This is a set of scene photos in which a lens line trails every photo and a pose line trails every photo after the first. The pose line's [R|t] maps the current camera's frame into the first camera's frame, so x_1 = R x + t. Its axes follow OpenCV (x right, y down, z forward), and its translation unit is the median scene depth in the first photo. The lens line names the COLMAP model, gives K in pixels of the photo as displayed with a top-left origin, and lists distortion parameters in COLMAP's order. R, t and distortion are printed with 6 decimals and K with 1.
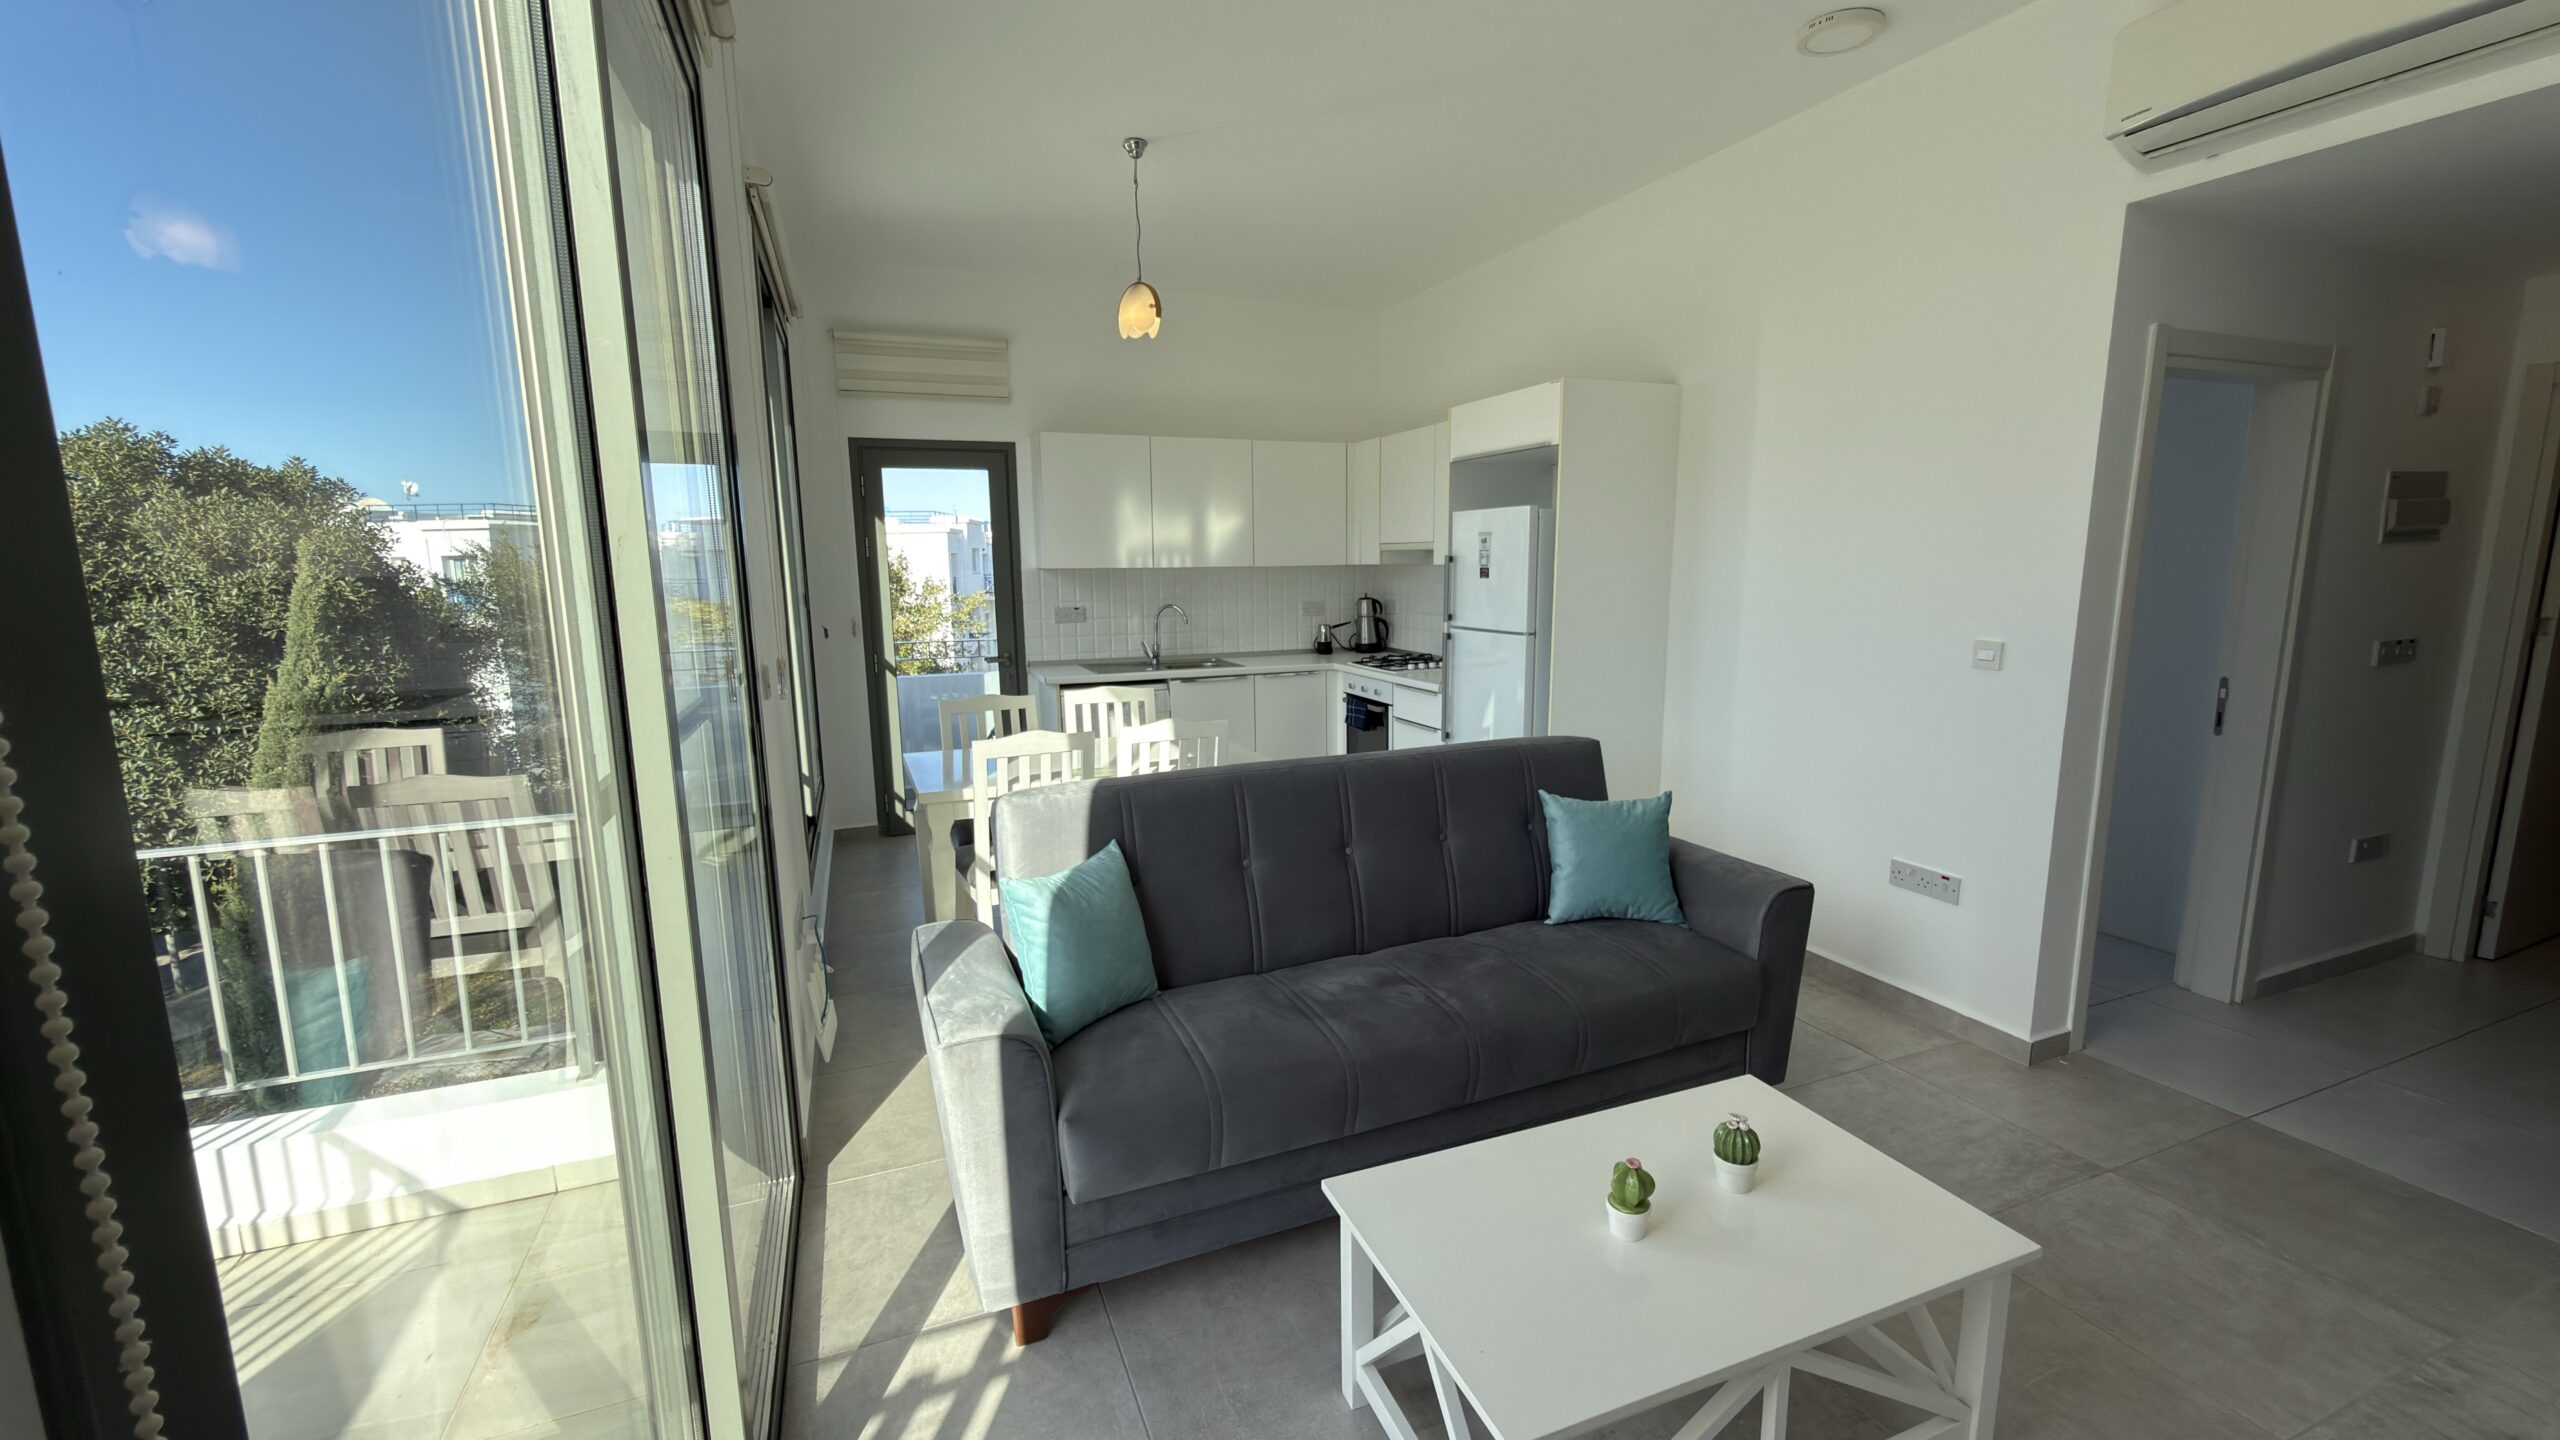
lens RADIAL K [[1018.4, 0, 1280.6], [0, 1018.4, 715.8], [0, 0, 1]] dist [0.000753, 0.000678]
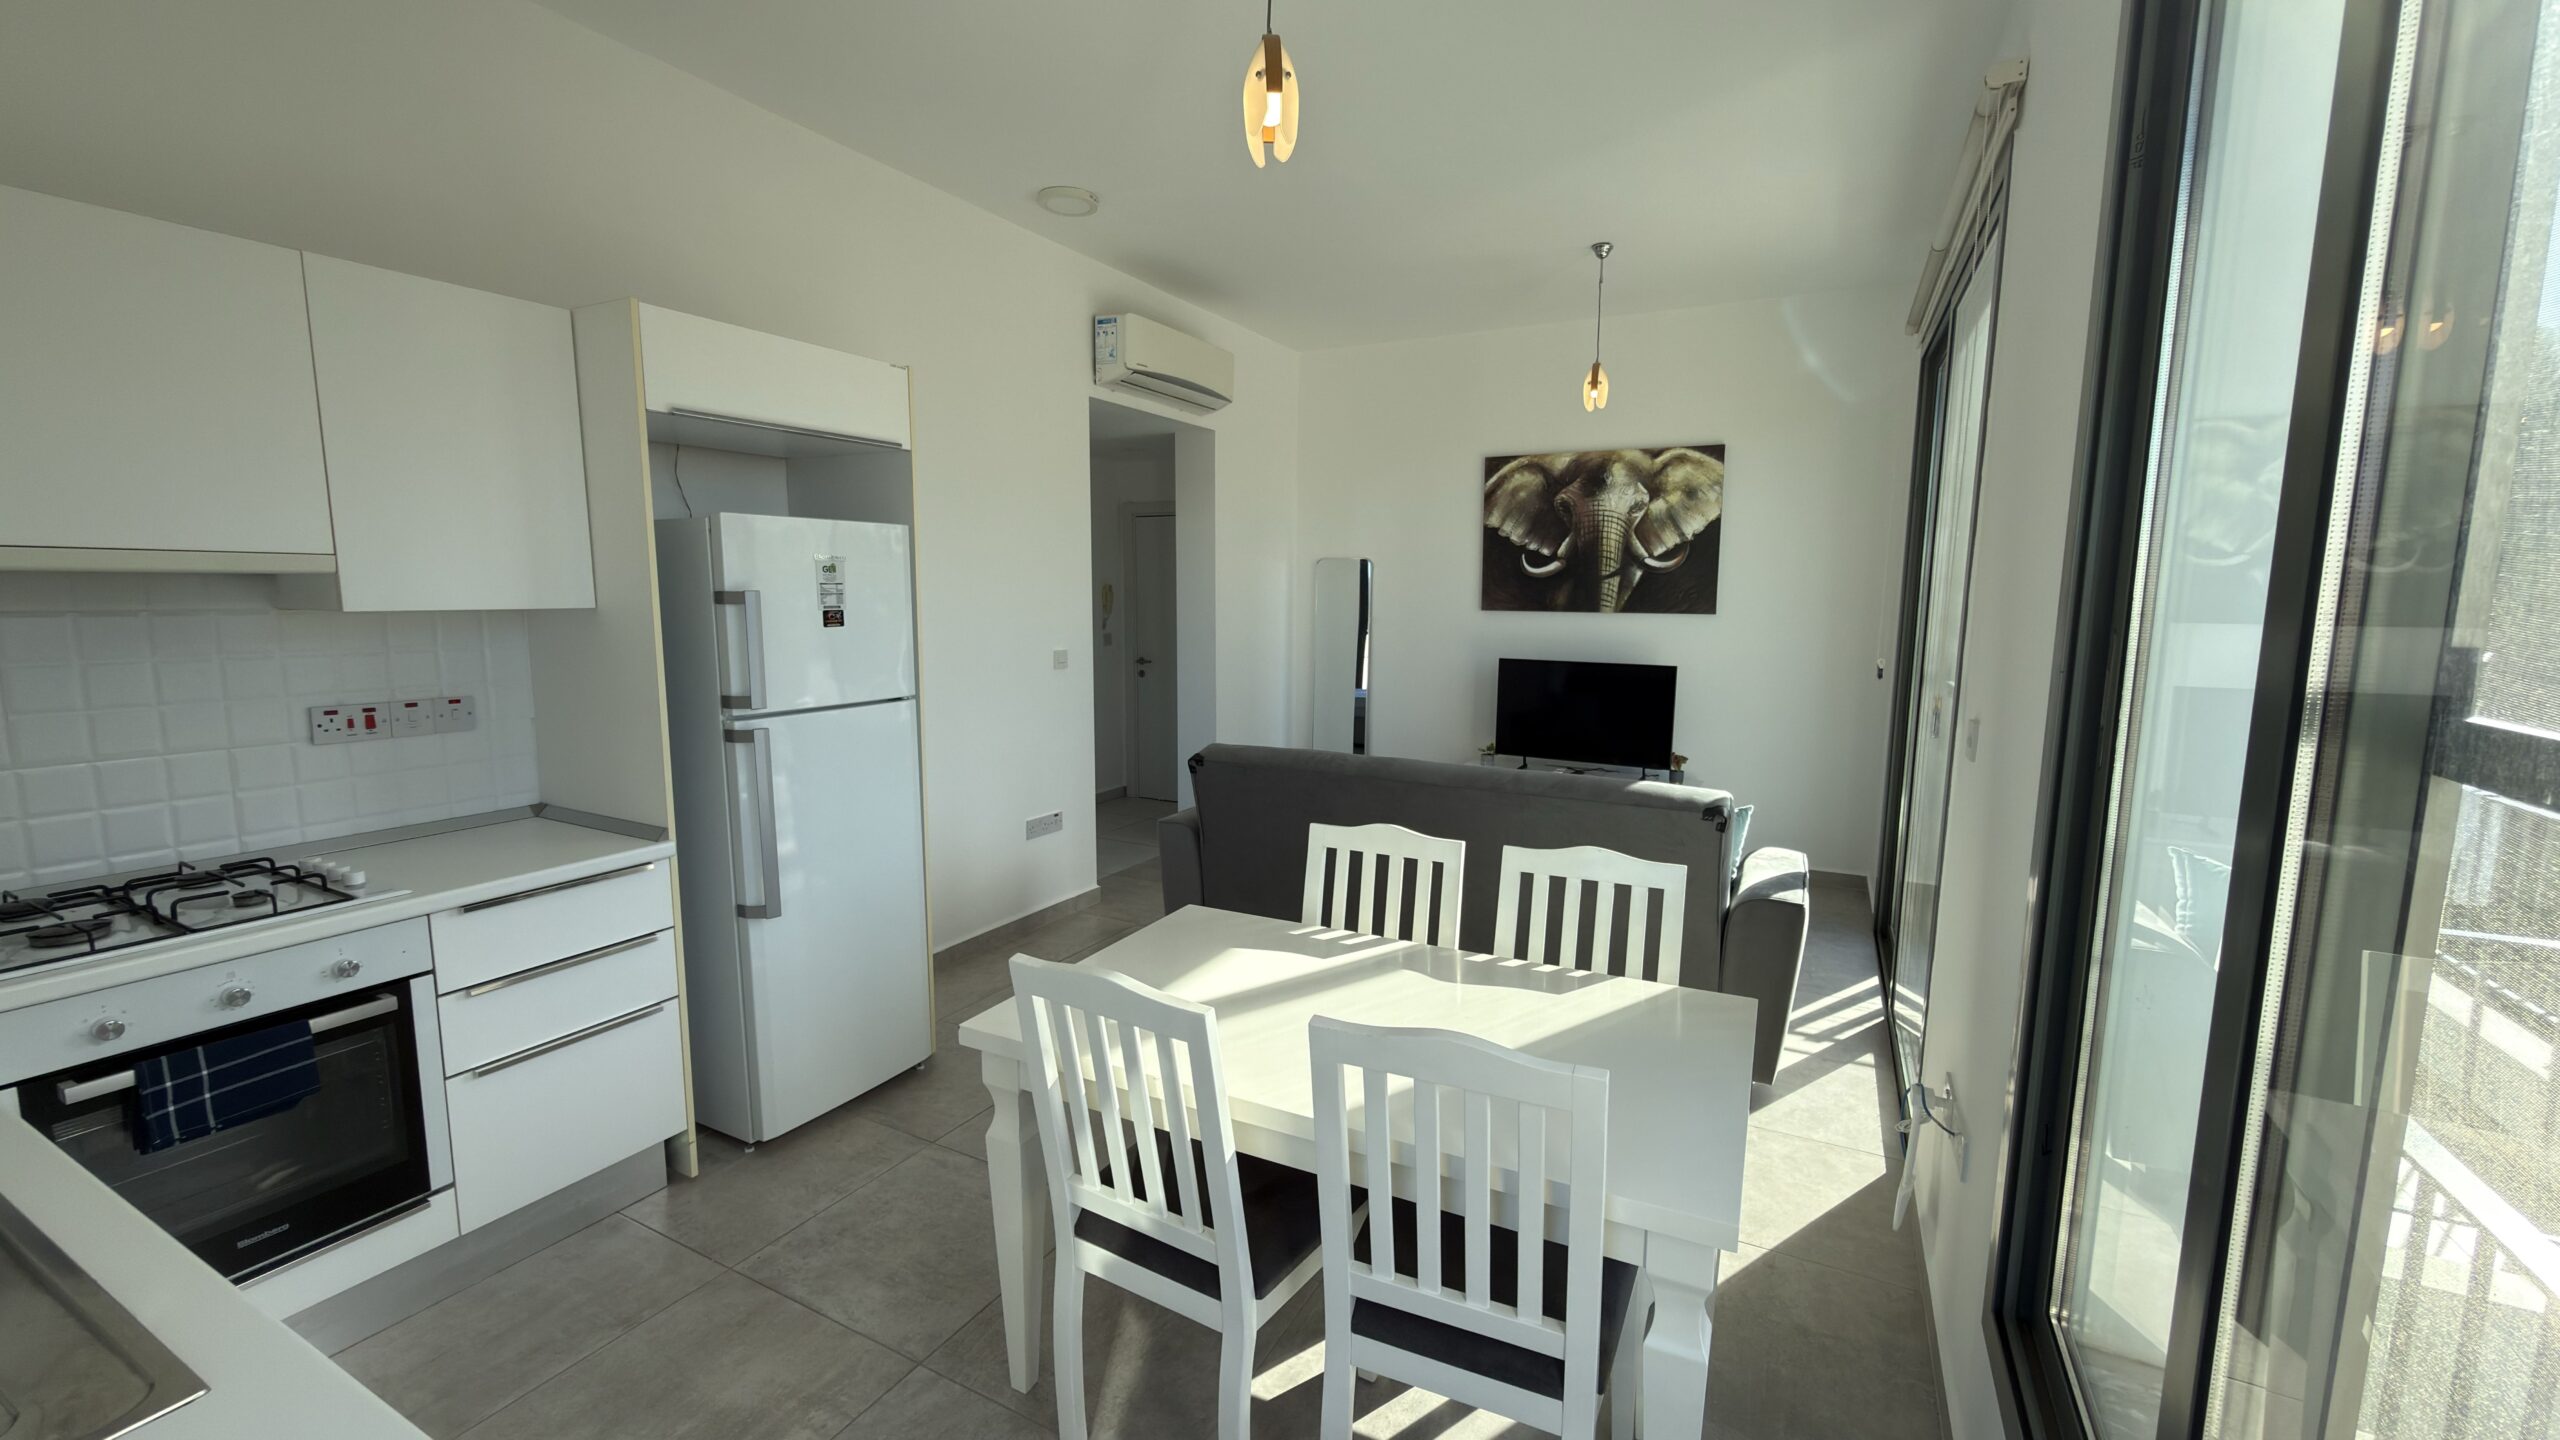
lens RADIAL K [[1018.4, 0, 1281.2], [0, 1018.4, 711.7], [0, 0, 1]] dist [0.000753, 0.000678]
pose [[-0.639921, -0.088149, 0.763368, -0.378878], [0.116526, 0.970780, 0.209781, -0.146995], [-0.759555, 0.223195, -0.610951, 0.944682]]
